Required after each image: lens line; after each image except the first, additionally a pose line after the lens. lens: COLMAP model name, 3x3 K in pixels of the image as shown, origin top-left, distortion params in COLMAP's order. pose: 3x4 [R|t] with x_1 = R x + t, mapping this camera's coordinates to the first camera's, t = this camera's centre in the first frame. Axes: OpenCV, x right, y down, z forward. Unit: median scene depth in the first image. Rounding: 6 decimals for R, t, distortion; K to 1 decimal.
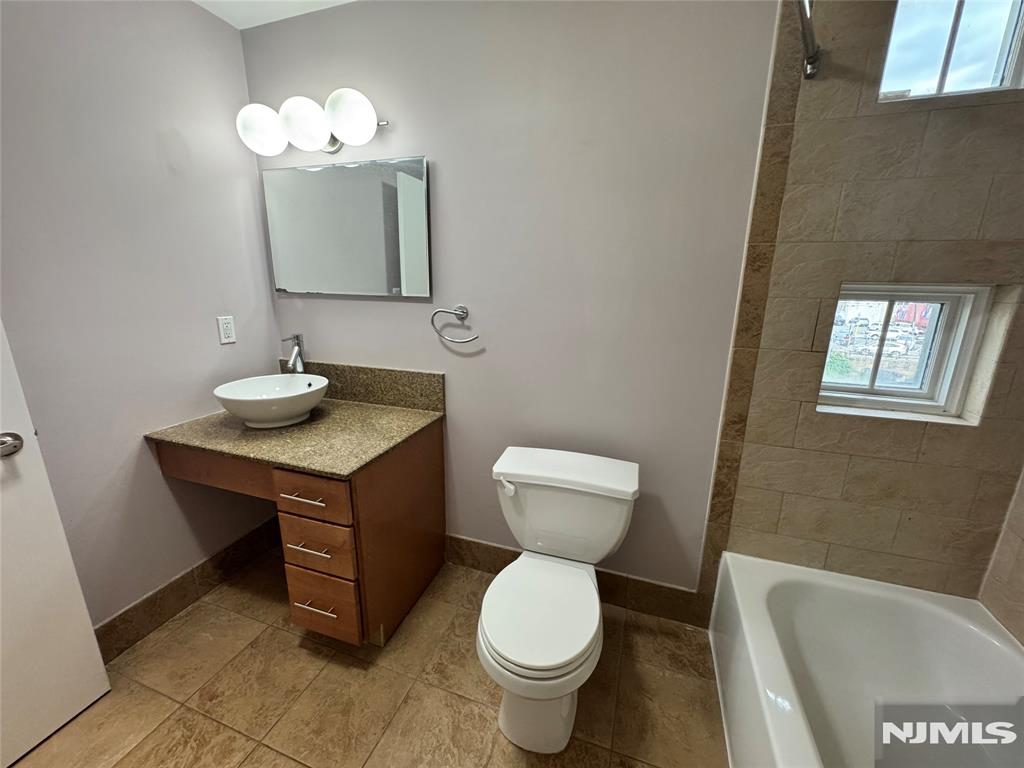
lens RADIAL K [[407.0, 0, 513.4], [0, 407.0, 381.7], [0, 0, 1]] dist [-0.003214, -0.000259]
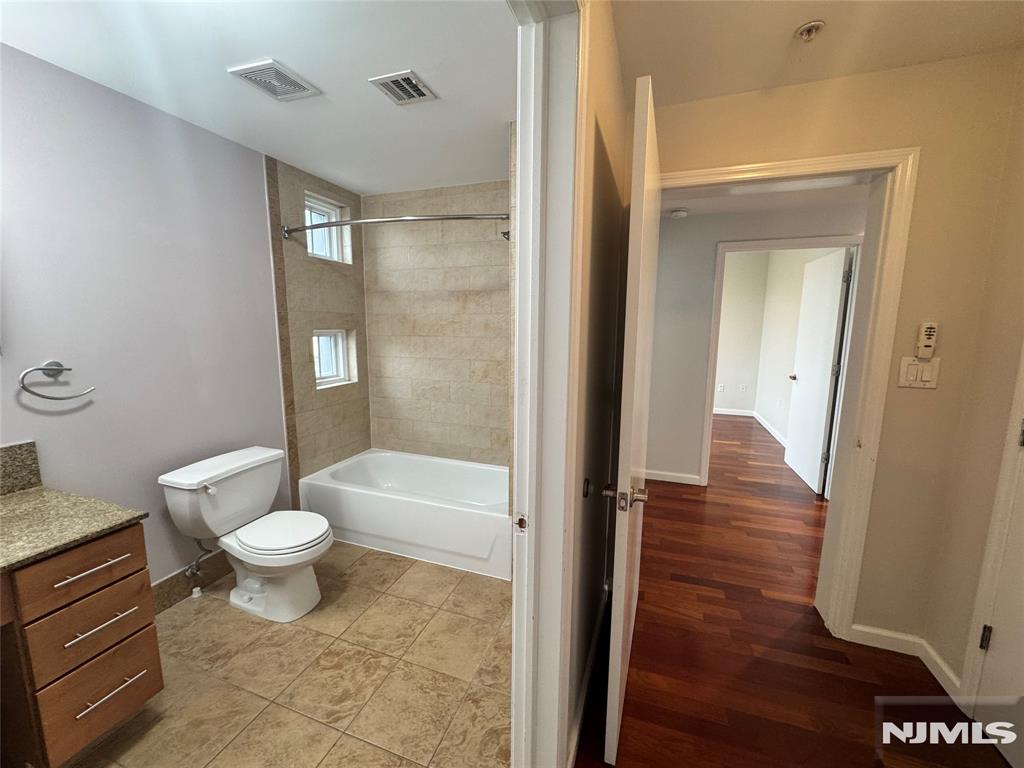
lens RADIAL K [[407.0, 0, 514.8], [0, 407.0, 383.7], [0, 0, 1]] dist [-0.003214, -0.000259]
pose [[-0.002055, -0.154777, 0.987947, -1.328646], [0.237720, 0.959553, 0.150823, -0.029932], [-0.971331, 0.235165, 0.034821, -0.078066]]
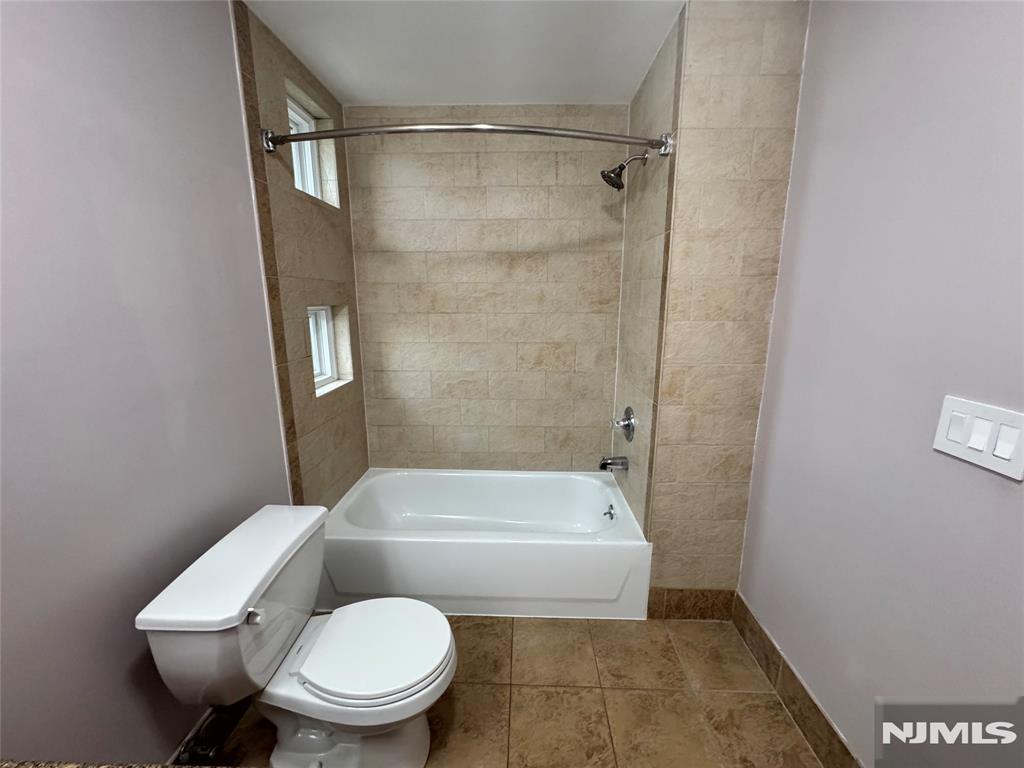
lens RADIAL K [[407.0, 0, 511.4], [0, 407.0, 382.4], [0, 0, 1]] dist [-0.003214, -0.000259]
pose [[-0.305871, -0.202446, 0.930300, -0.741846], [0.231115, 0.932116, 0.278828, -0.208827], [-0.923595, 0.300292, -0.238319, 0.693745]]
